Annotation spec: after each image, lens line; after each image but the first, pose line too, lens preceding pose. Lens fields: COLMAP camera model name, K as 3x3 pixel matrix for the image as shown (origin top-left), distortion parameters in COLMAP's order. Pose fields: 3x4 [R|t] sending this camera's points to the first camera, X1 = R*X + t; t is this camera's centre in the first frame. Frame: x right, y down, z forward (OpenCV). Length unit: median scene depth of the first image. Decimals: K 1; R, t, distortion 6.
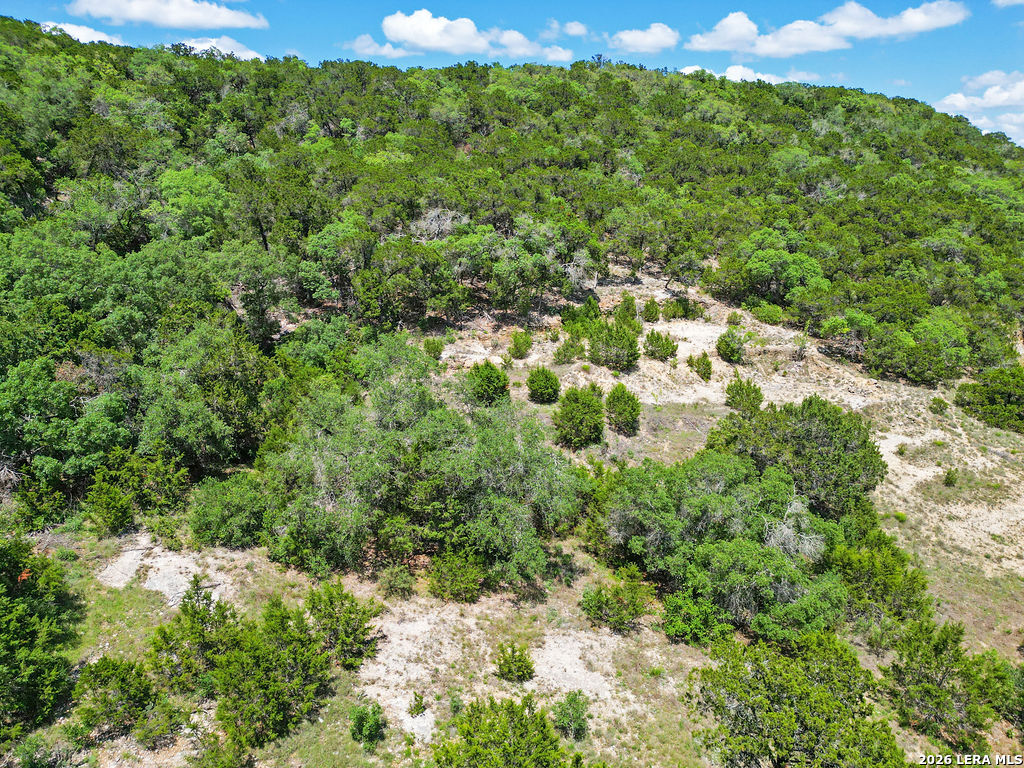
lens RADIAL K [[712.3, 0, 512.0], [0, 712.3, 384.0], [0, 0, 1]] dist [0.084003, -0.079714]
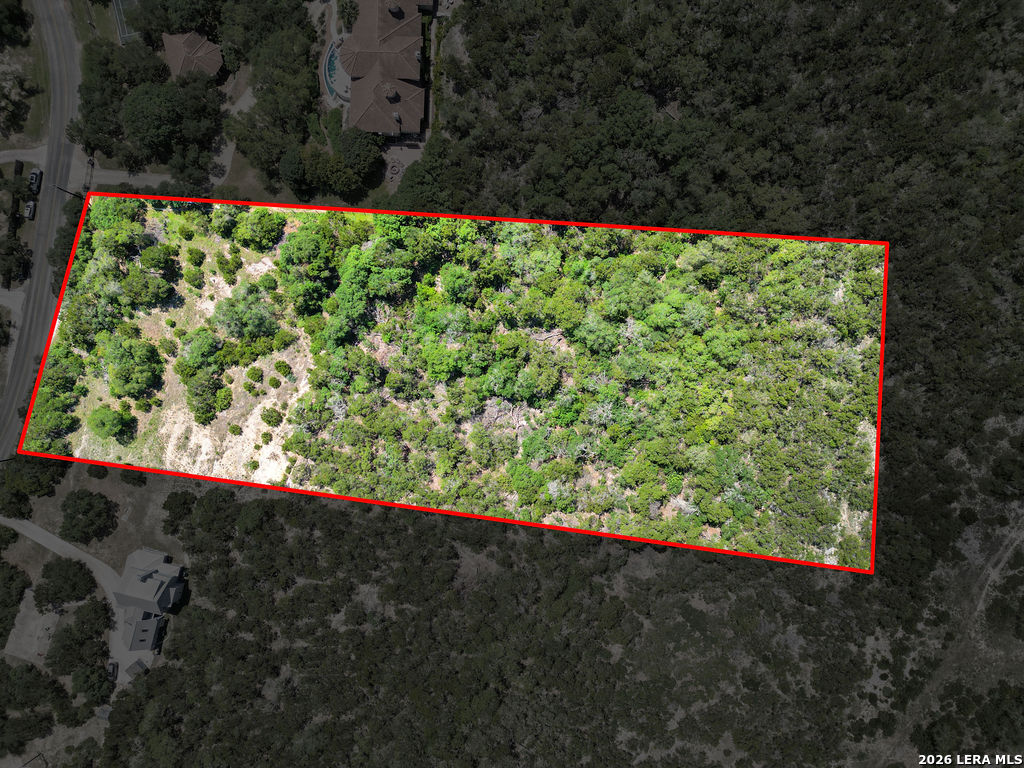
lens RADIAL K [[712.3, 0, 512.0], [0, 712.3, 384.0], [0, 0, 1]] dist [0.084003, -0.079714]
pose [[-0.732679, 0.680507, 0.009609, -0.608668], [-0.163868, -0.190100, 0.967992, -2.618587], [0.660552, 0.707653, 0.250796, 0.685273]]
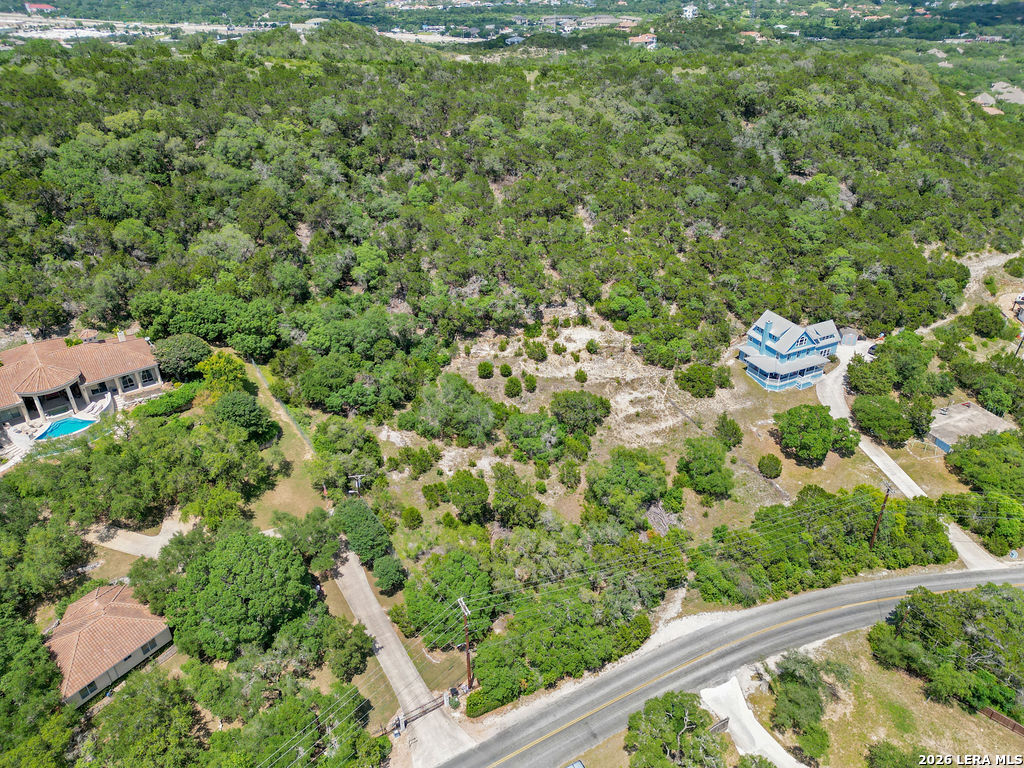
lens RADIAL K [[712.3, 0, 512.0], [0, 712.3, 384.0], [0, 0, 1]] dist [0.084003, -0.079714]
pose [[0.992004, 0.058839, -0.111652, 0.289949], [-0.027266, 0.963697, 0.265602, -0.517184], [0.123226, -0.260434, 0.957596, -1.256501]]
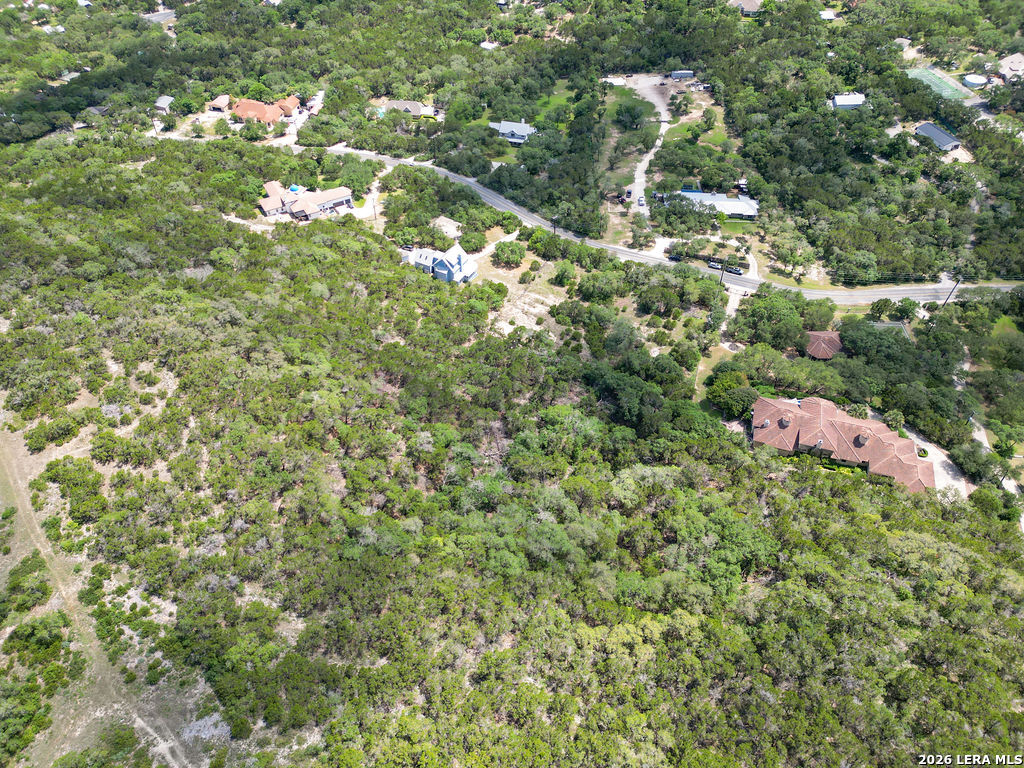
lens RADIAL K [[712.3, 0, 512.0], [0, 712.3, 384.0], [0, 0, 1]] dist [0.084003, -0.079714]
pose [[-0.469703, -0.634281, 0.614057, -2.056091], [0.242135, 0.576328, 0.780523, -2.606635], [-0.848970, 0.515299, -0.117122, 1.492299]]
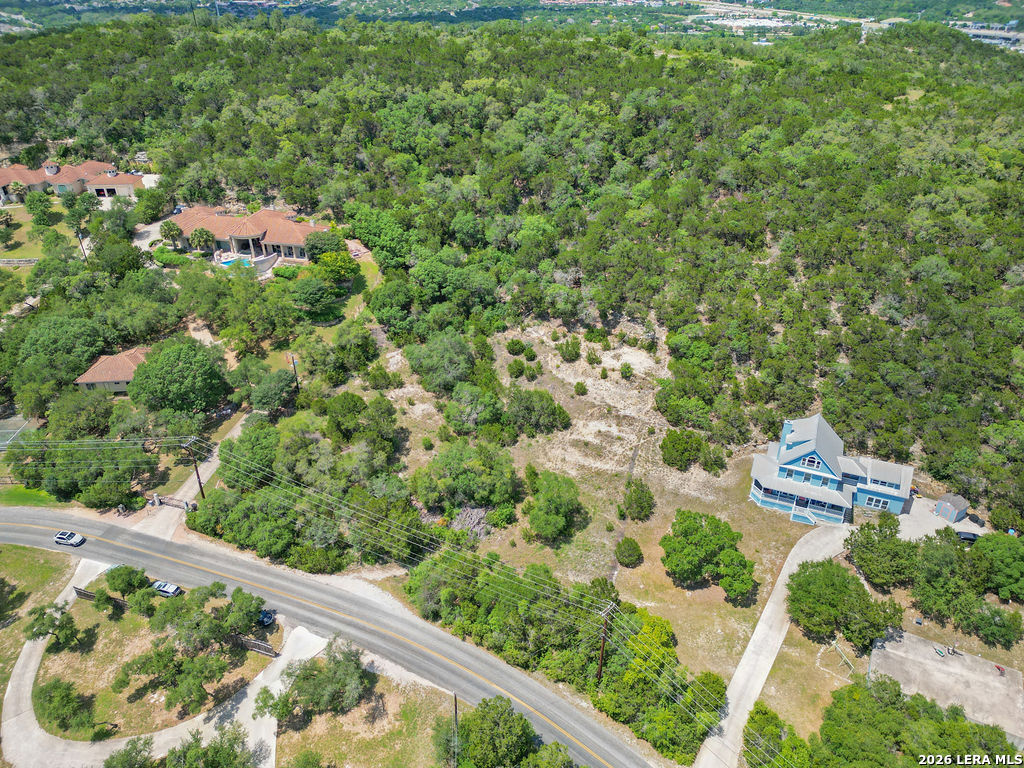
lens RADIAL K [[712.3, 0, 512.0], [0, 712.3, 384.0], [0, 0, 1]] dist [0.084003, -0.079714]
pose [[0.552487, 0.424609, -0.717262, 1.611055], [-0.217169, 0.904129, 0.367952, -0.708085], [0.804733, -0.047522, 0.591732, -0.577964]]
